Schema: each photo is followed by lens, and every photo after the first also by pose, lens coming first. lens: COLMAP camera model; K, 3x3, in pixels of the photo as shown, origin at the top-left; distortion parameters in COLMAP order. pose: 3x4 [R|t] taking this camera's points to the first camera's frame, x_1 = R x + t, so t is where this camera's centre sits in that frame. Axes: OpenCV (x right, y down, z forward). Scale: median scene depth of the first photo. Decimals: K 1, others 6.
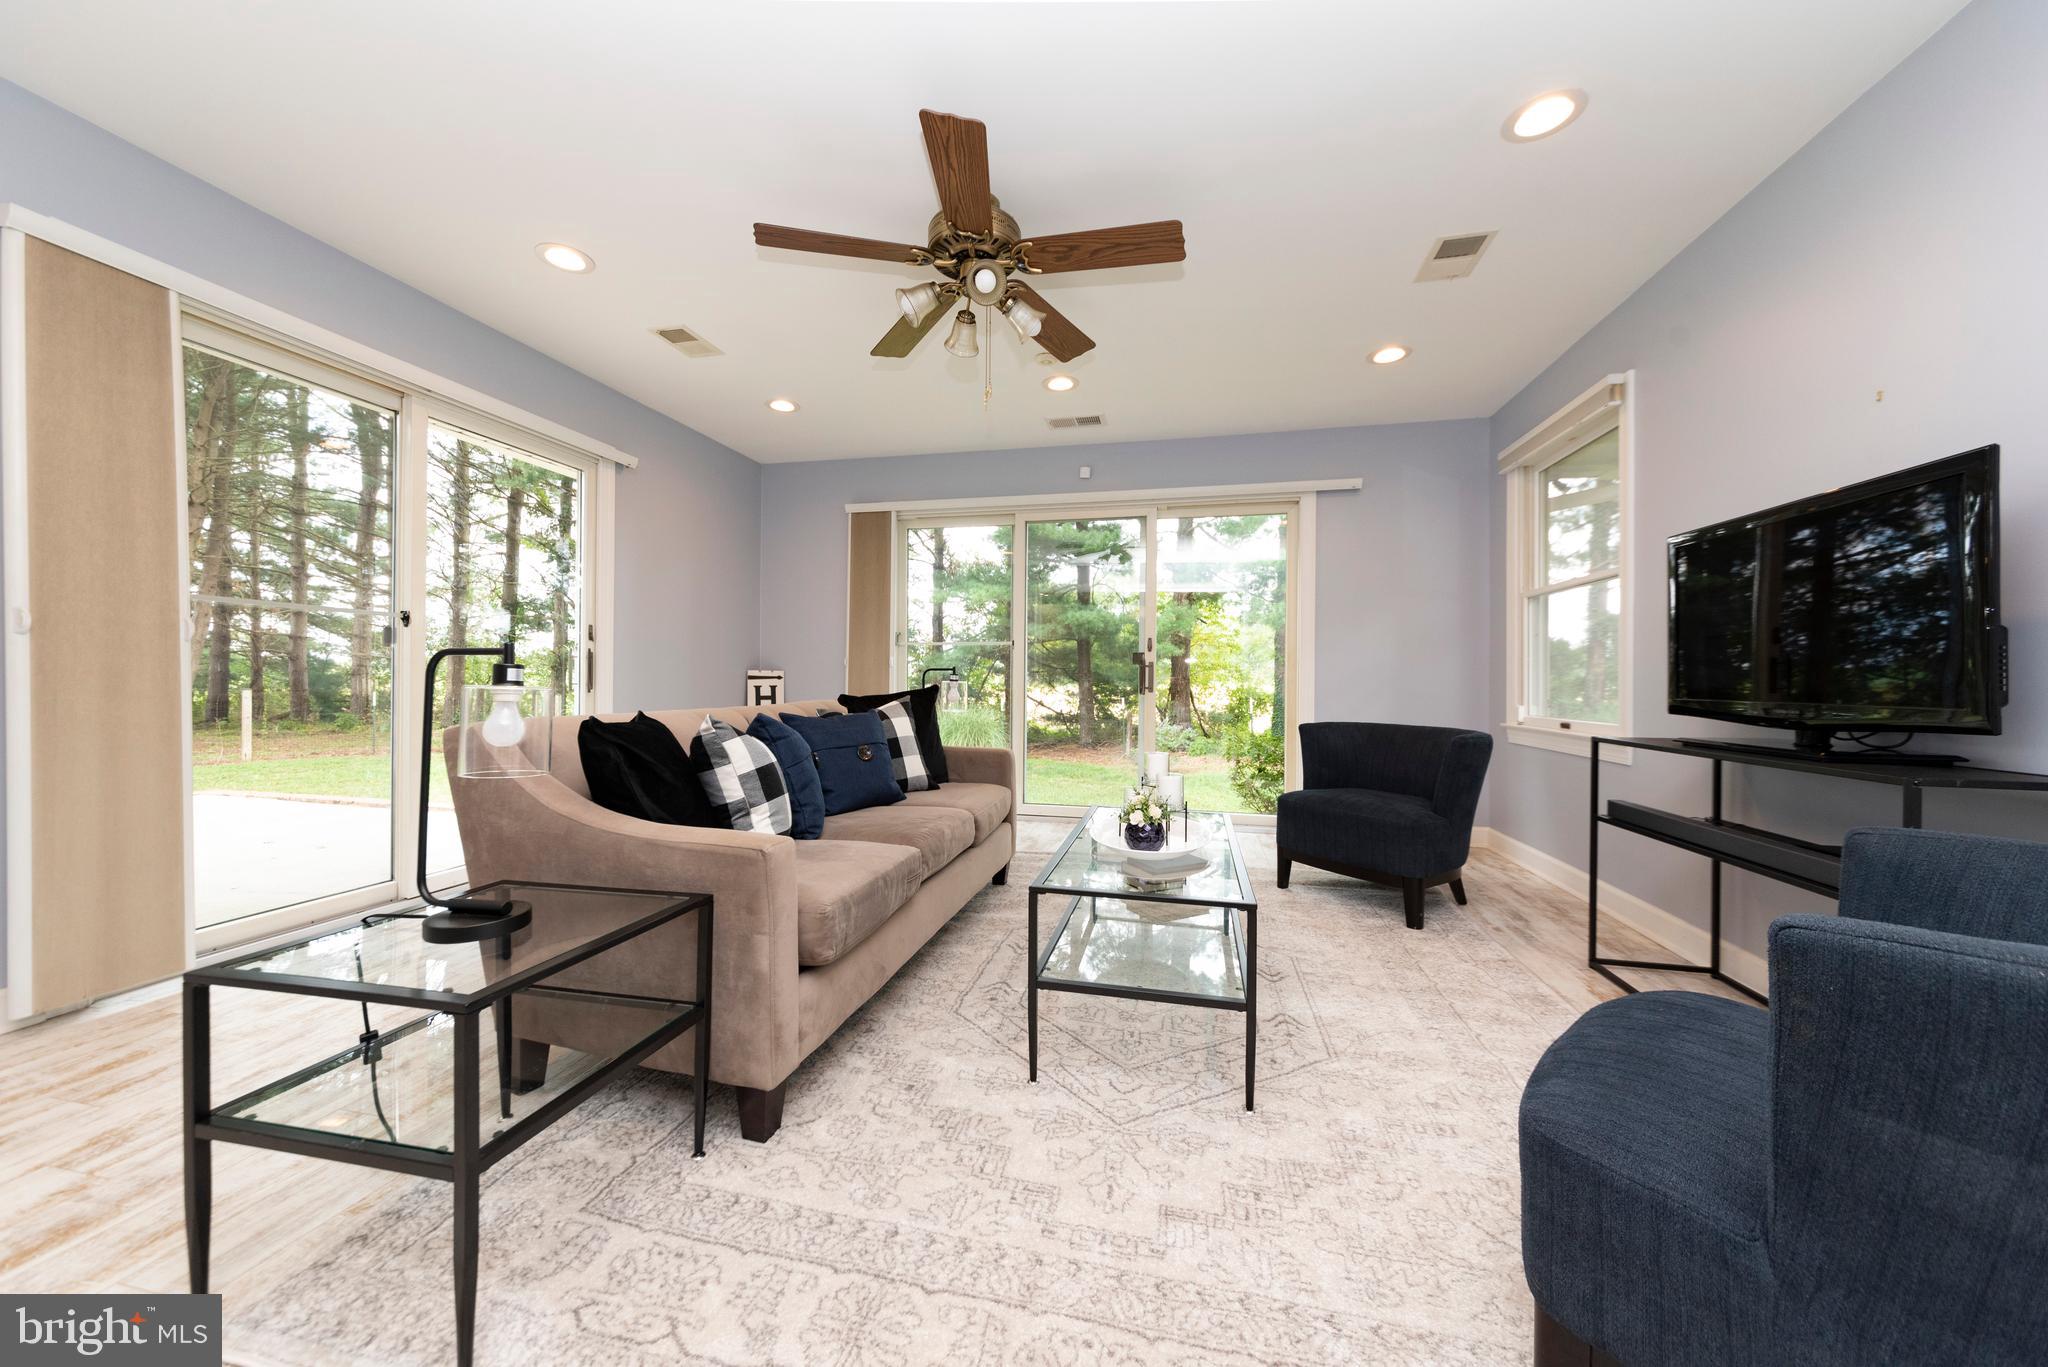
lens RADIAL K [[729.3, 0, 1035.0], [0, 729.3, 673.6], [0, 0, 1]] dist [-0.005579, 0.002835]
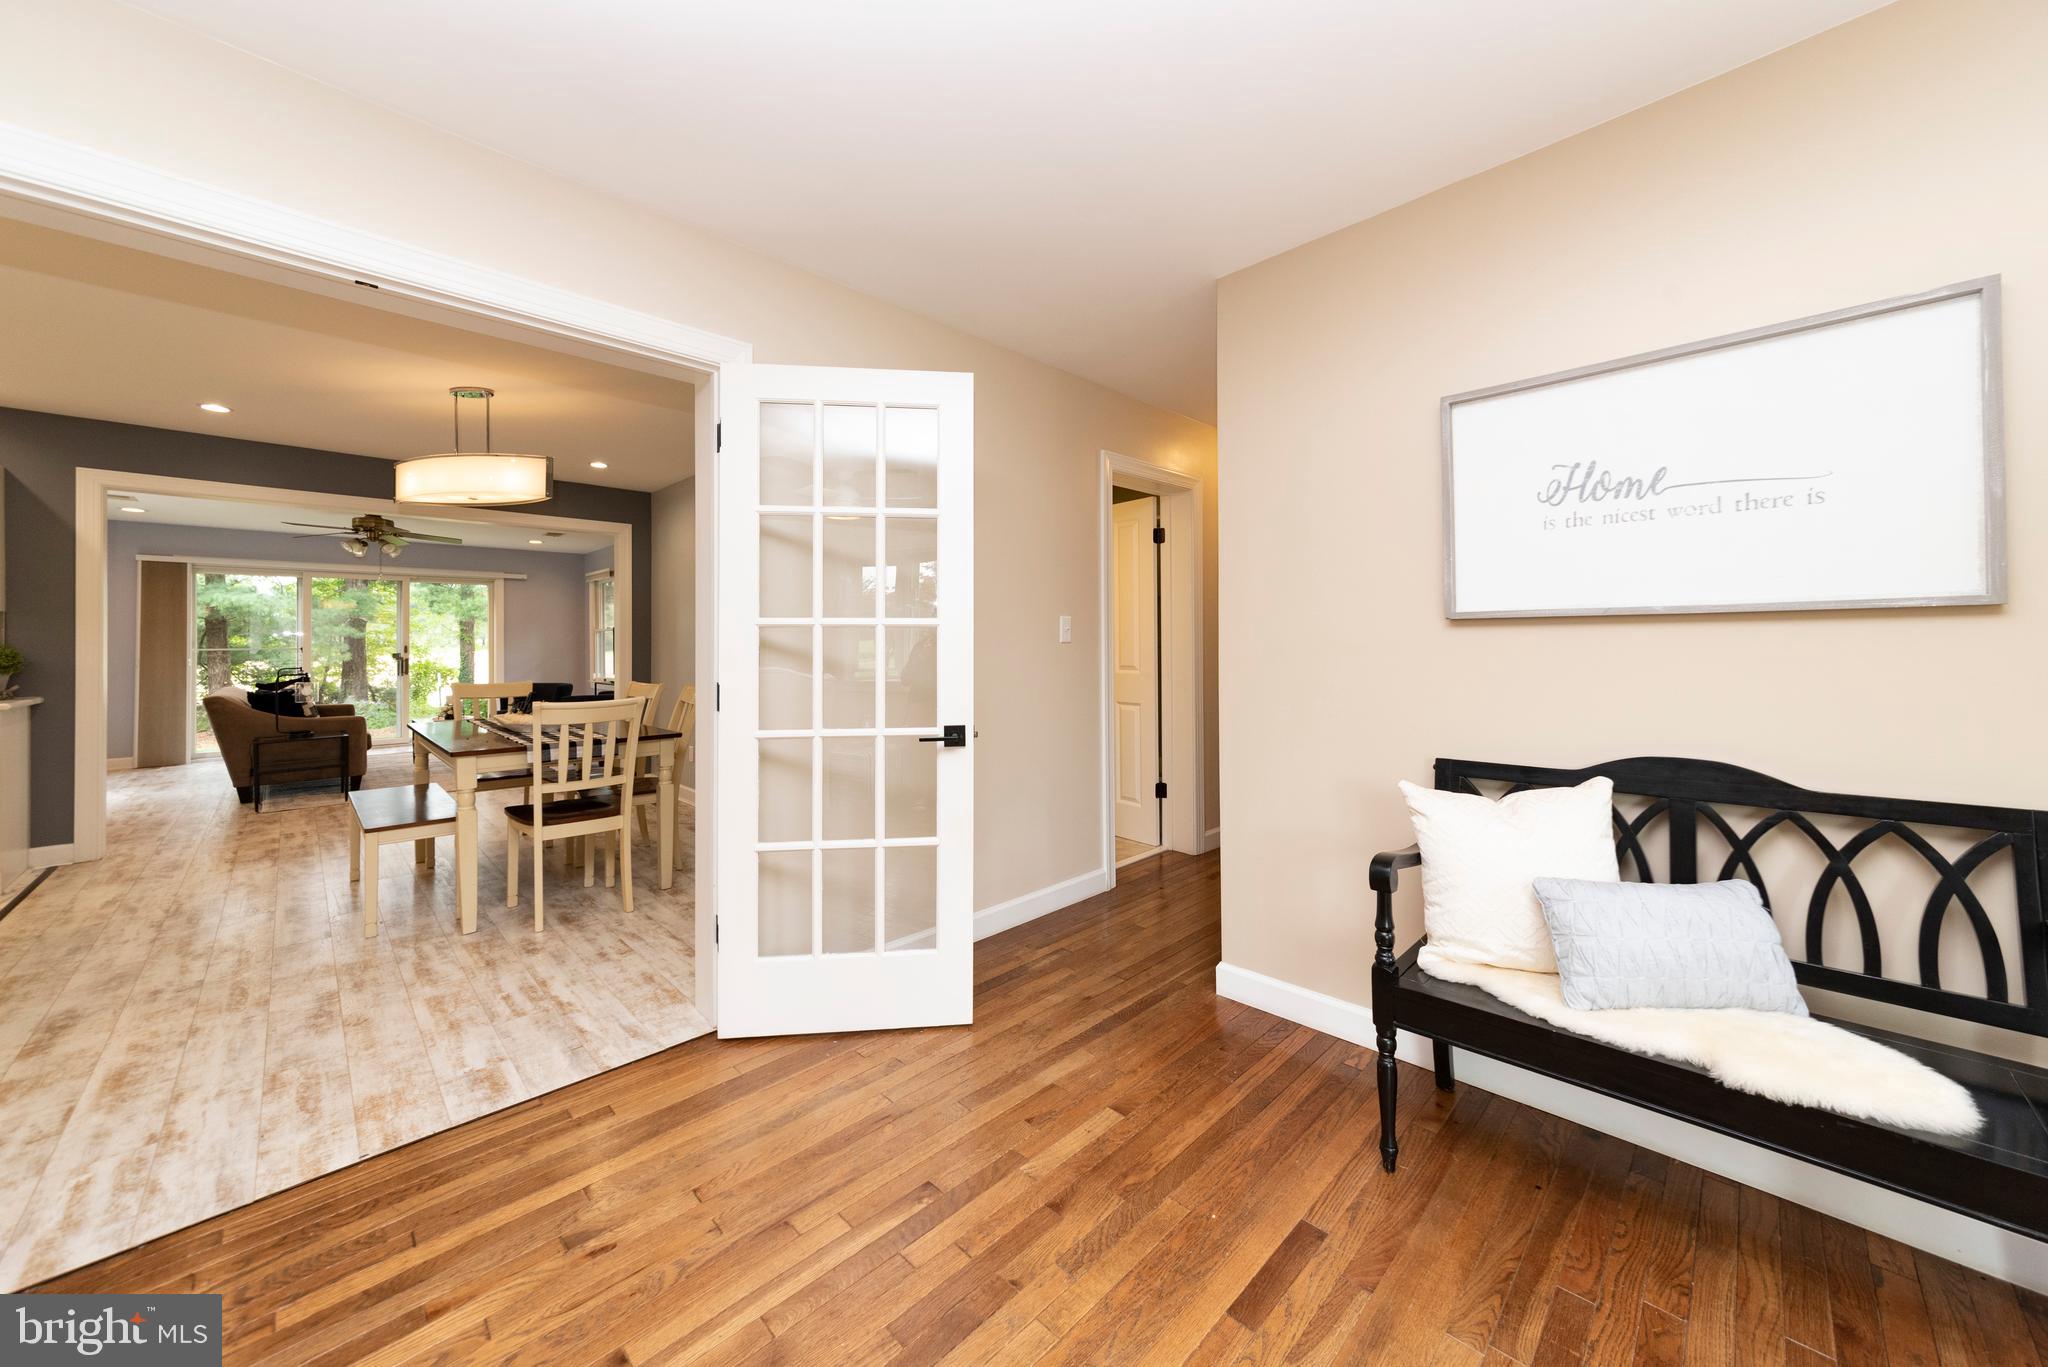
lens RADIAL K [[729.3, 0, 1019.5], [0, 729.3, 638.1], [0, 0, 1]] dist [-0.005579, 0.002835]
pose [[0.548635, -0.008895, 0.836015, -0.513612], [0.008826, 0.999949, 0.004847, -0.058319], [-0.836016, 0.004720, 0.548685, -1.276731]]
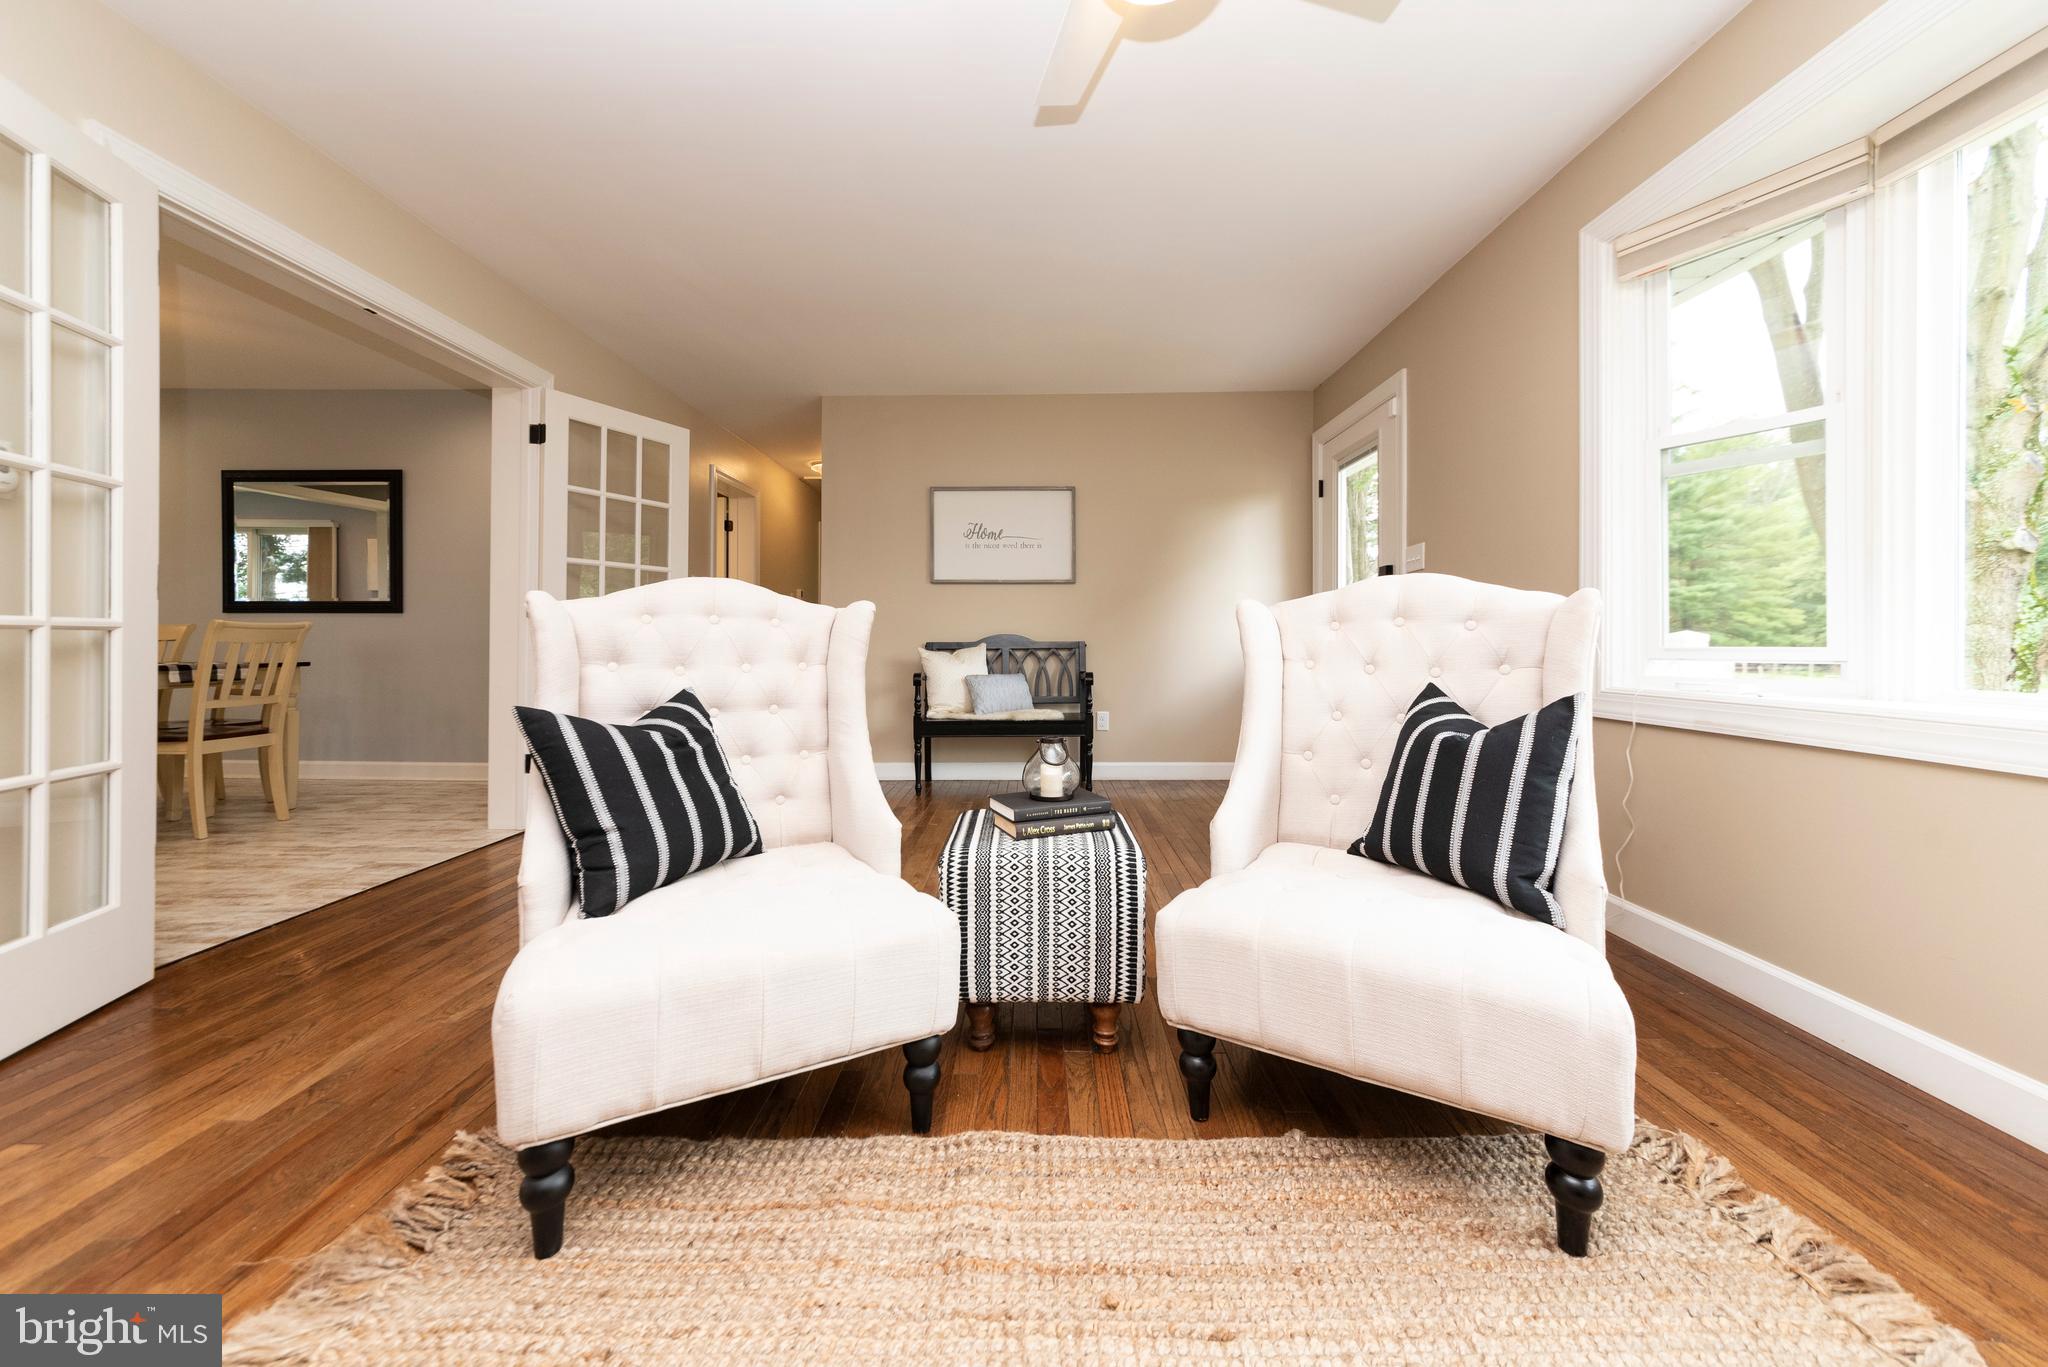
lens RADIAL K [[729.3, 0, 1009.8], [0, 729.3, 638.3], [0, 0, 1]] dist [-0.005579, 0.002835]
pose [[-0.171586, -0.016424, 0.985032, -0.983985], [-0.011542, 0.999826, 0.014661, -0.008374], [-0.985101, -0.008854, -0.171746, -1.193688]]
